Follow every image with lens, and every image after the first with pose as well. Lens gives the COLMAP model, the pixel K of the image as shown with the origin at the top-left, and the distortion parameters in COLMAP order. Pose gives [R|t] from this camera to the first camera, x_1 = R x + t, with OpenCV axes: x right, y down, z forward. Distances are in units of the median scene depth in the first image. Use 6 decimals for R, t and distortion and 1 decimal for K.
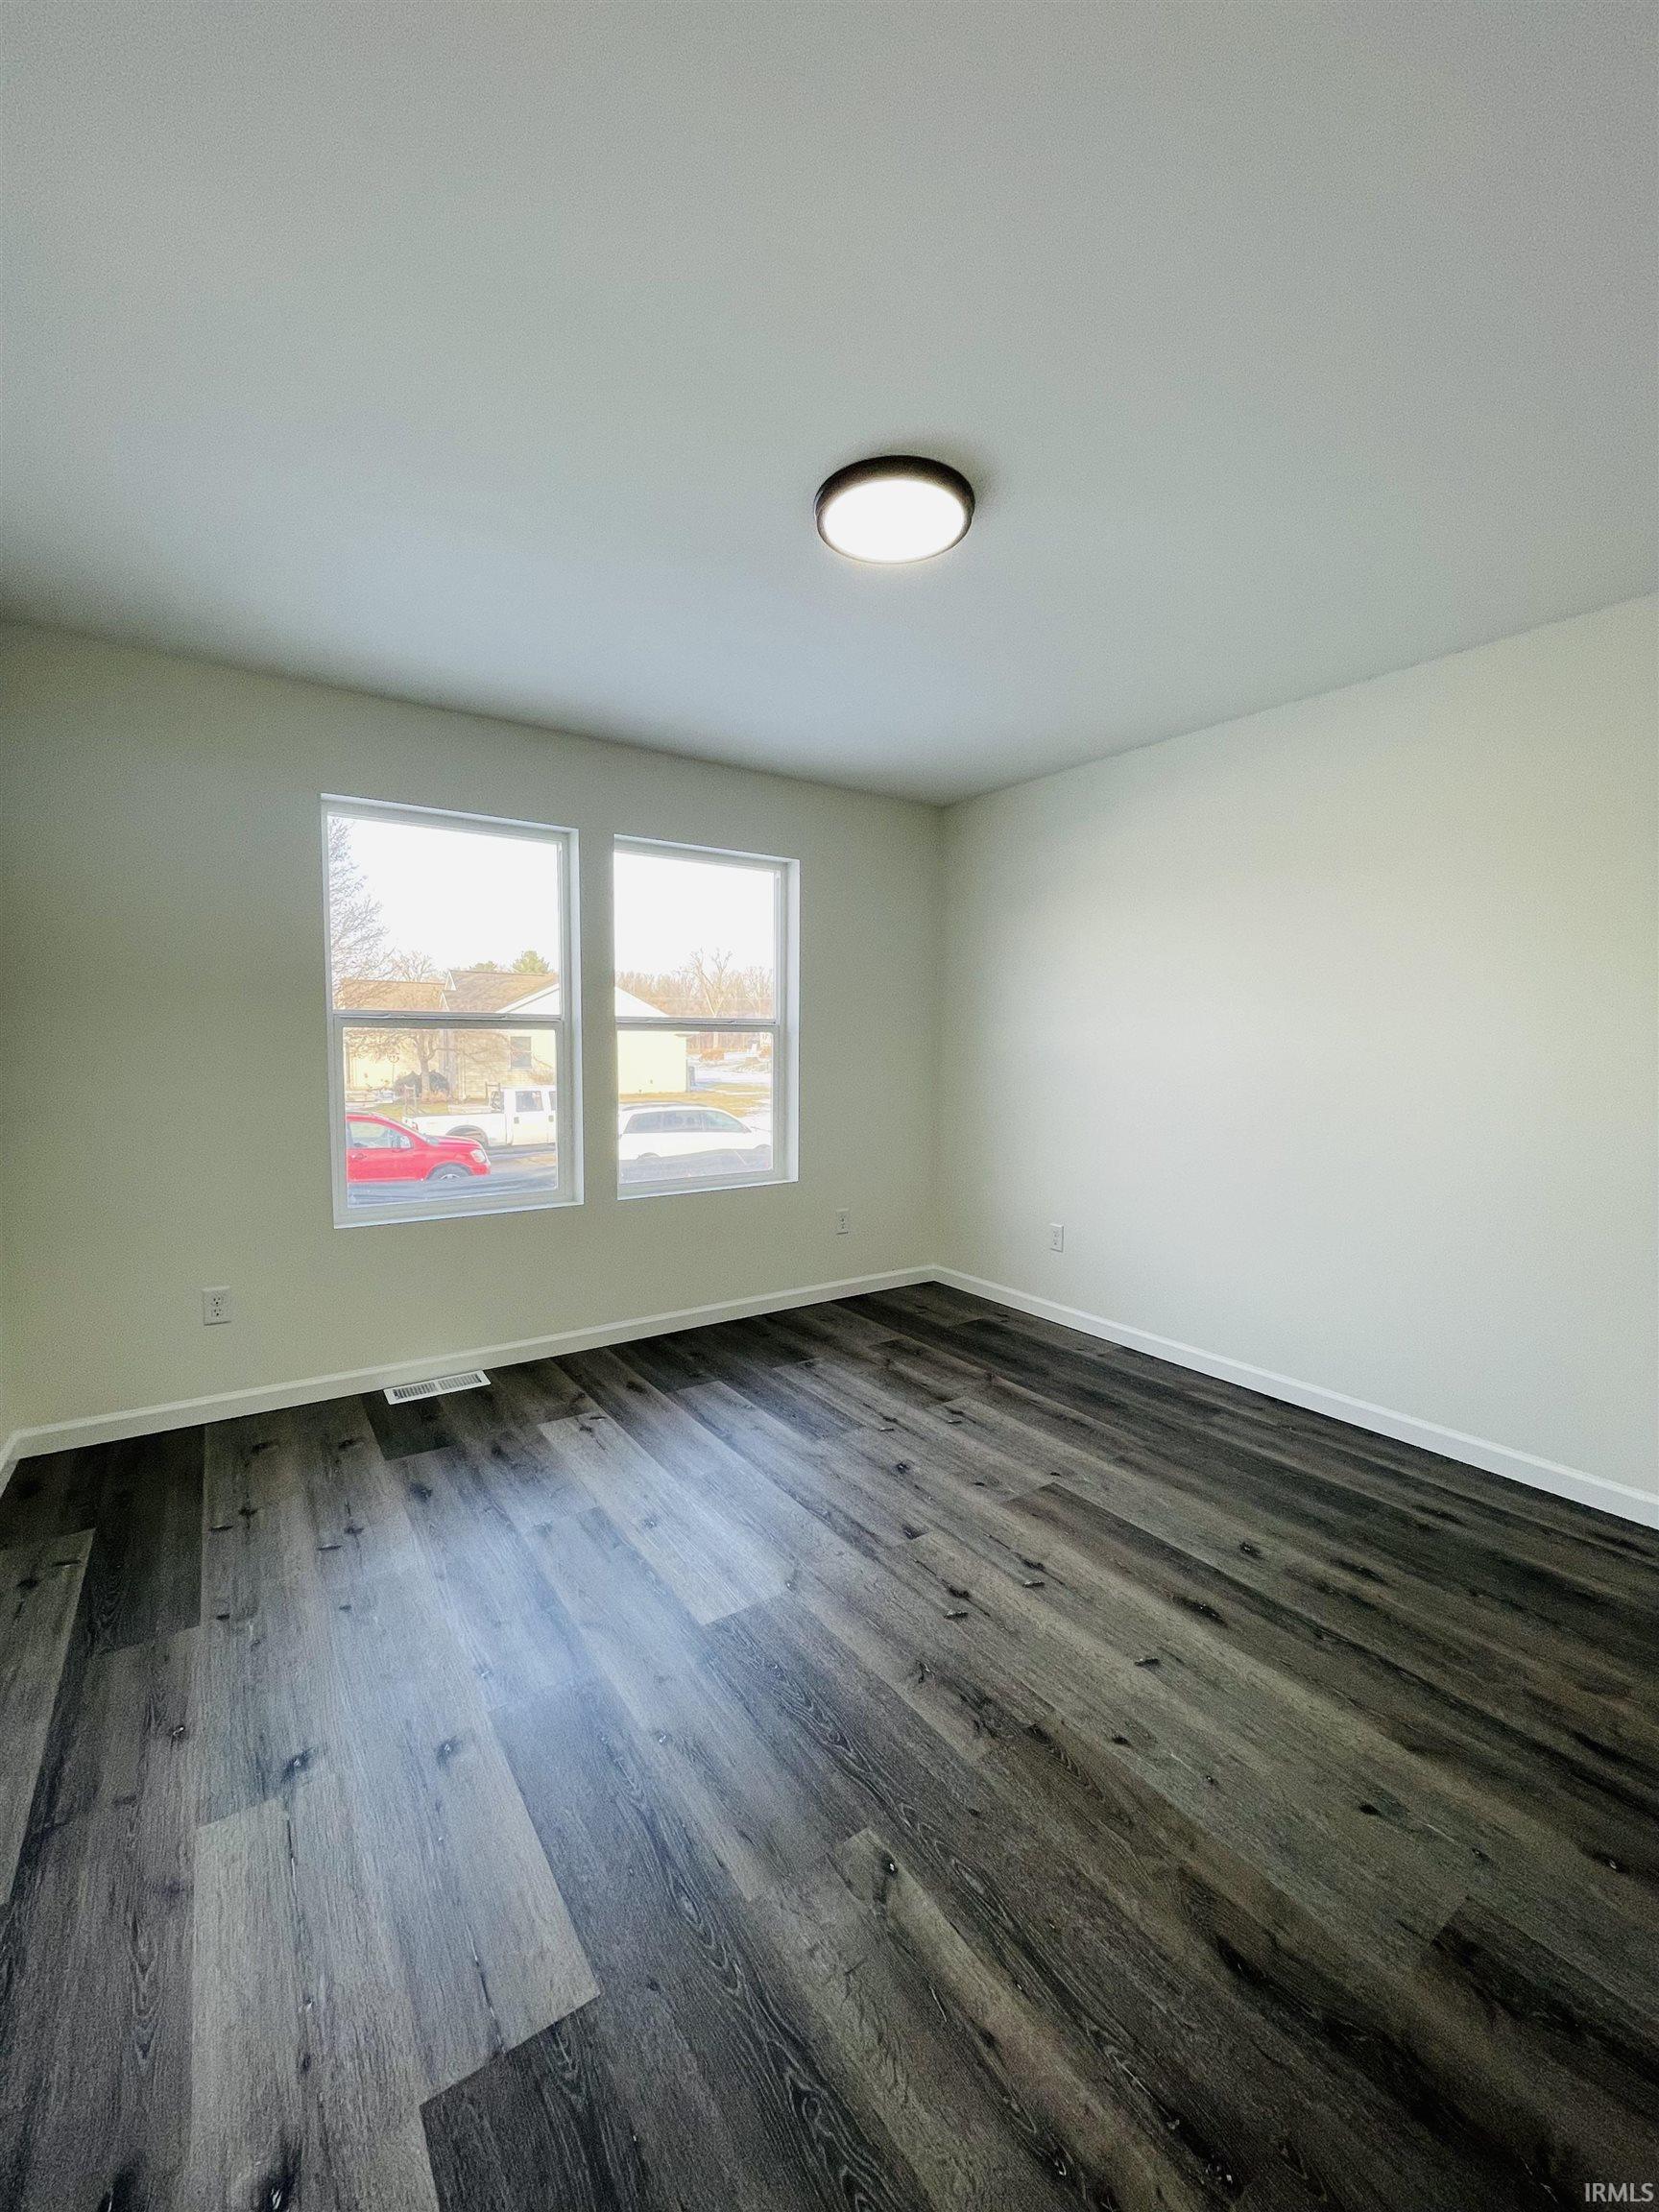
lens RADIAL K [[889.9, 0, 837.2], [0, 889.9, 1107.1], [0, 0, 1]] dist [0.001148, -0.000017]
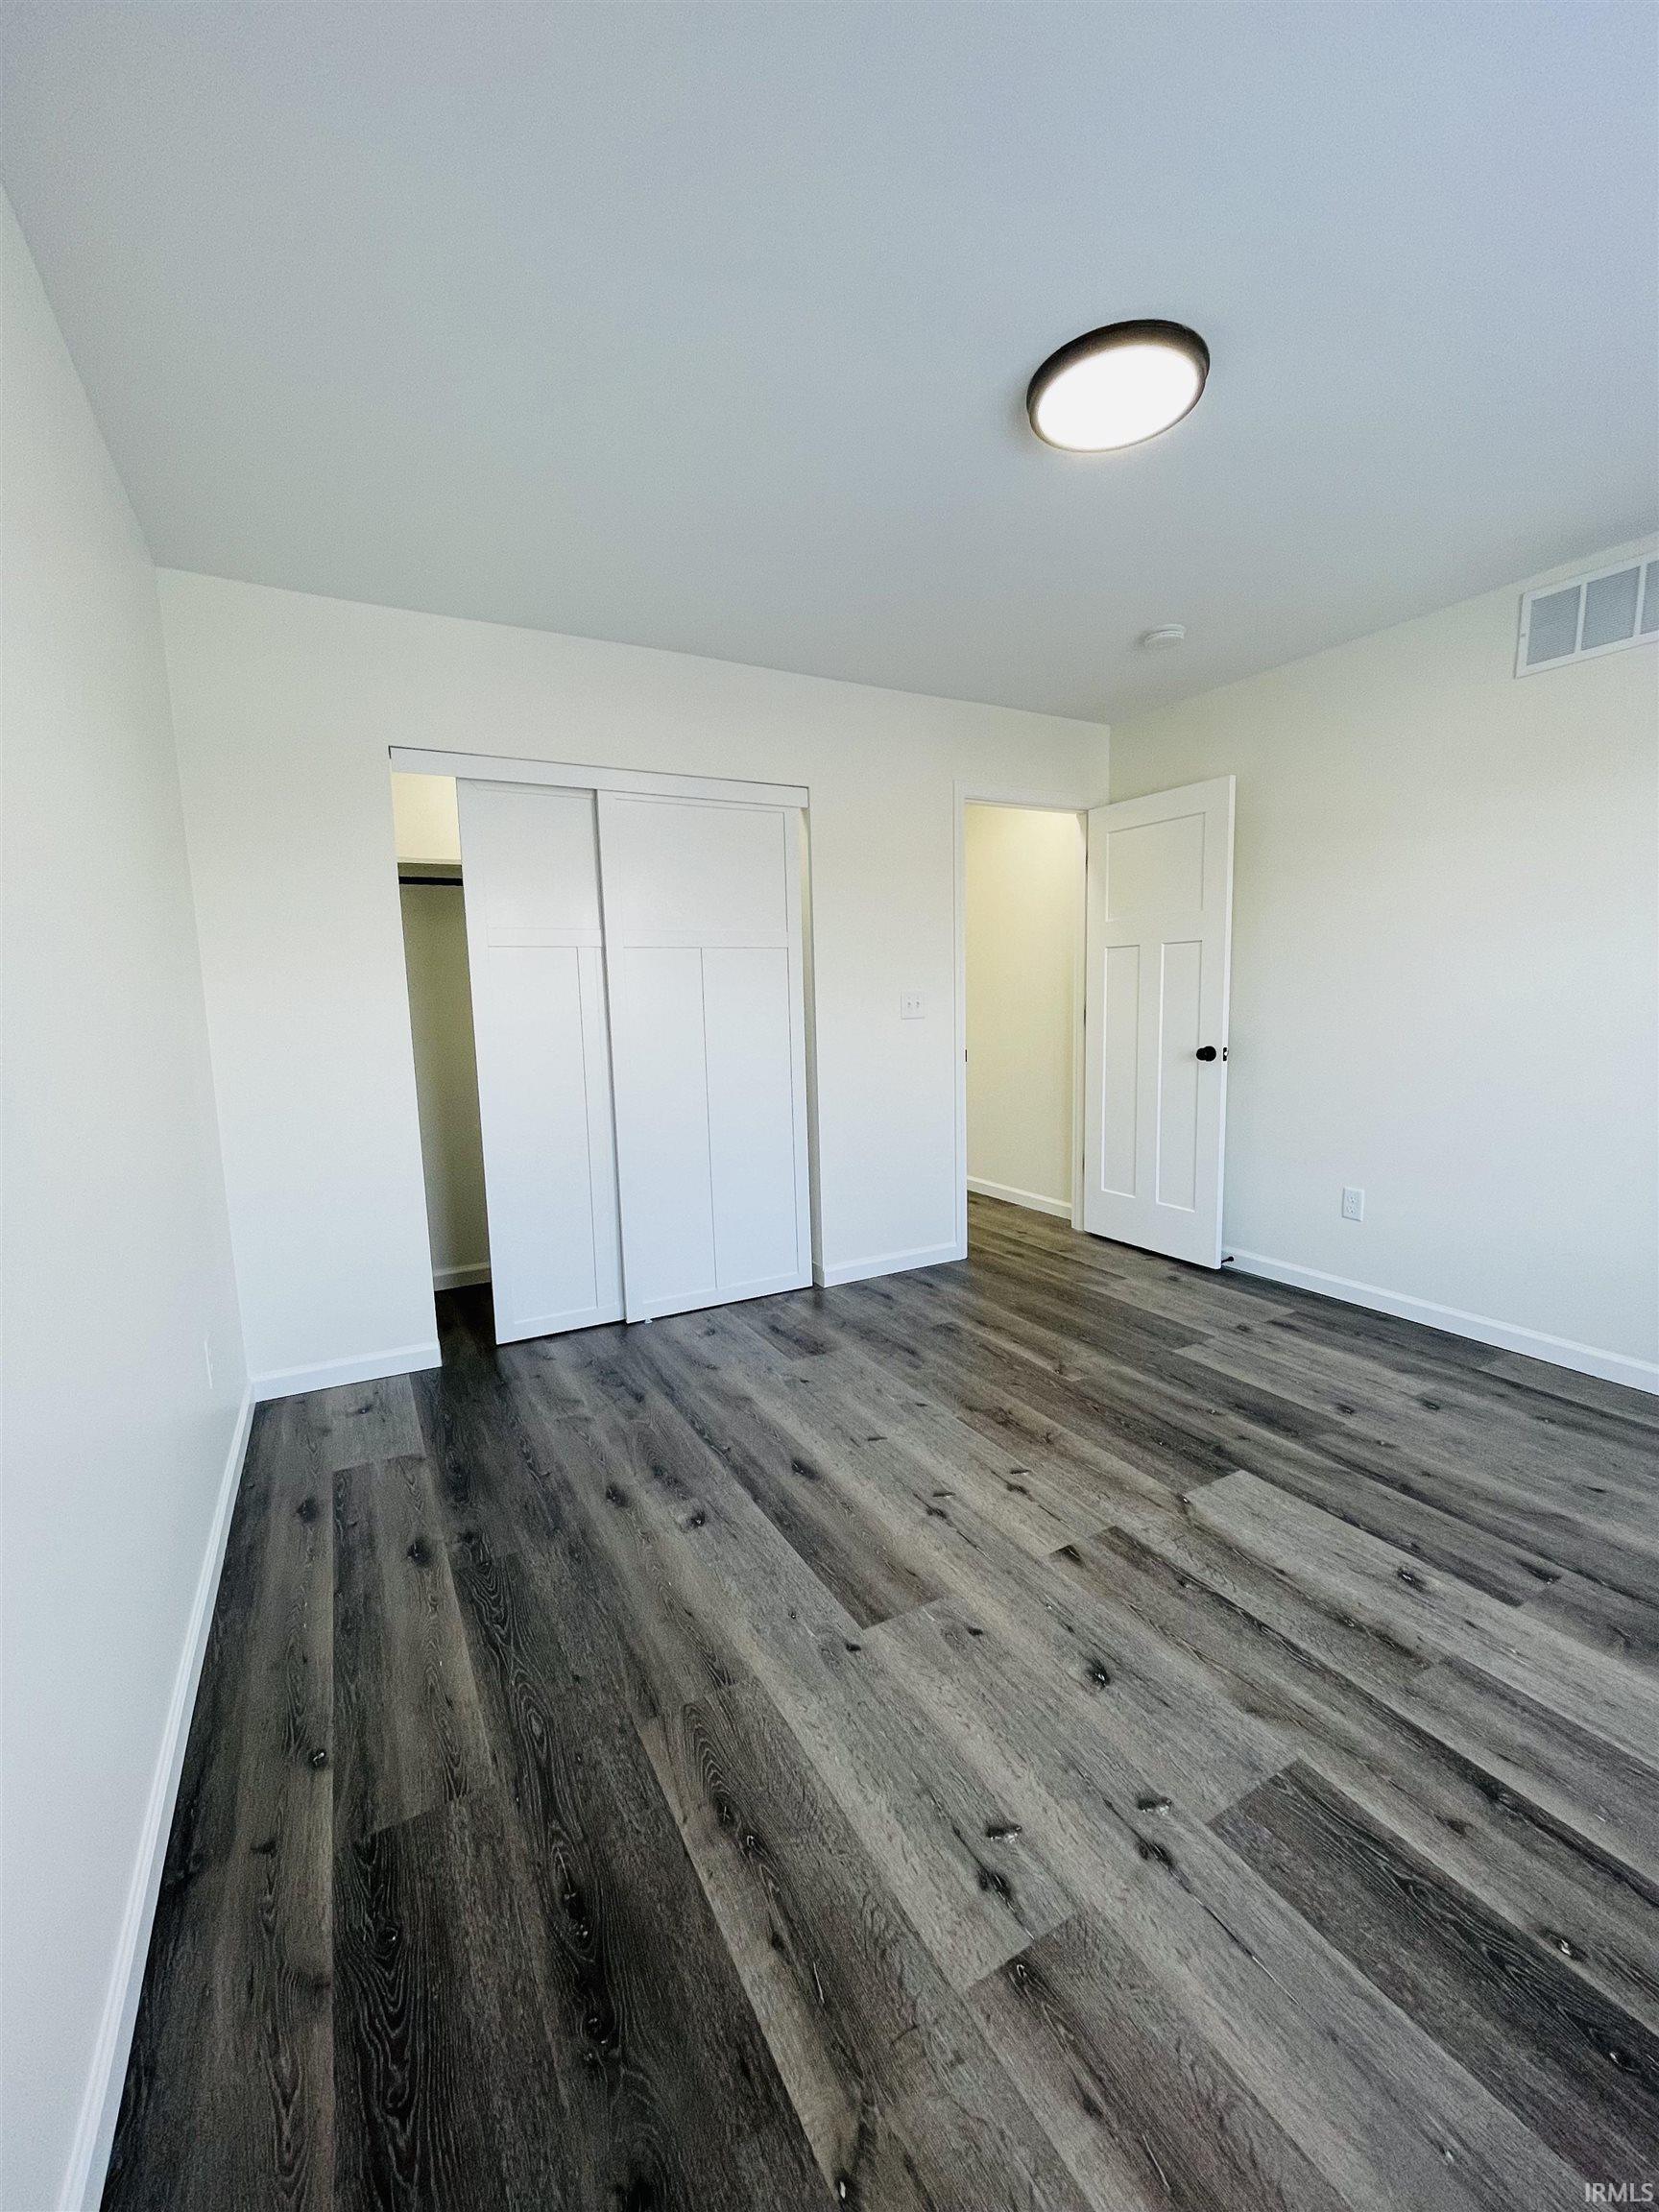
lens RADIAL K [[889.9, 0, 837.2], [0, 889.9, 1107.1], [0, 0, 1]] dist [0.001148, -0.000017]
pose [[-0.994918, -0.000180, 0.100688, 0.212156], [0.021007, 0.977621, 0.209321, -0.113284], [-0.098472, 0.210373, -0.972649, 1.710540]]
